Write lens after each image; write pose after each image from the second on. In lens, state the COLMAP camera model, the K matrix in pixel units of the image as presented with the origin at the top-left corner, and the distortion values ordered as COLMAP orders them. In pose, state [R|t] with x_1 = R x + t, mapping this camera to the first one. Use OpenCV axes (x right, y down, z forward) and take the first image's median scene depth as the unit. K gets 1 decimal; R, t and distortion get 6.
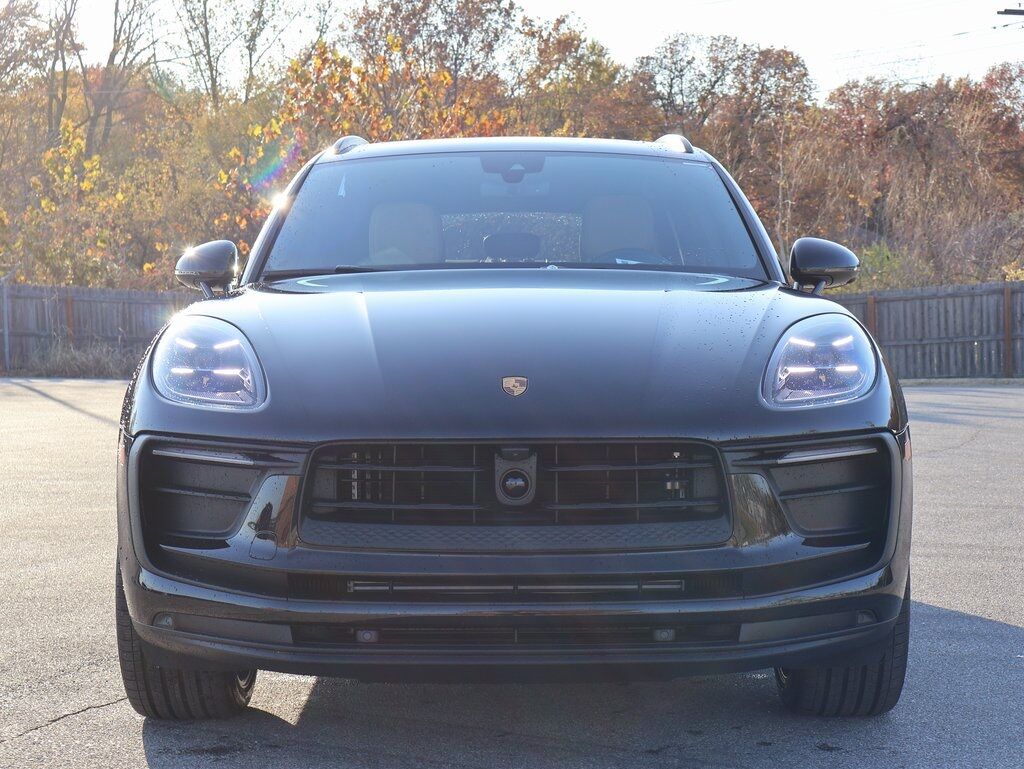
lens RADIAL K [[2041.5, 0, 510.7], [0, 2041.5, 380.5], [0, 0, 1]] dist [-0.186270, 0.000000]
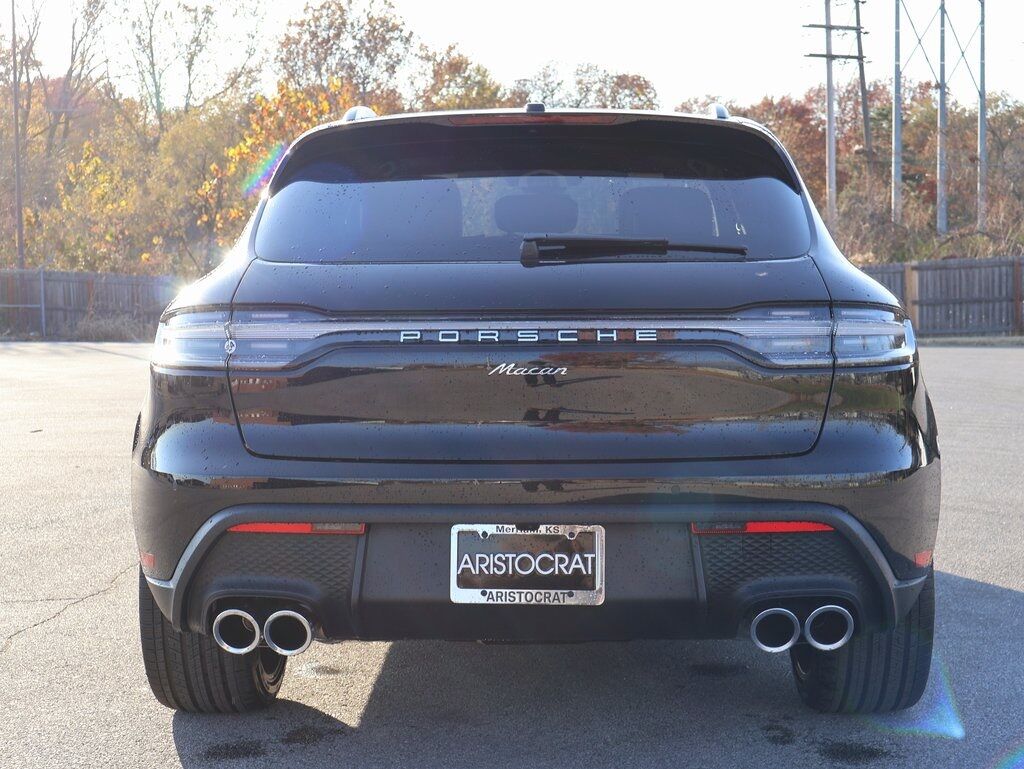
lens RADIAL K [[1478.8, 0, 512.5], [0, 1478.8, 387.5], [0, 0, 1]] dist [-0.001138, 0.000000]
pose [[0.998638, -0.004163, 0.051998, 0.014409], [0.002551, 0.999515, 0.031041, -0.003308], [-0.052102, -0.030866, 0.998165, 0.121191]]
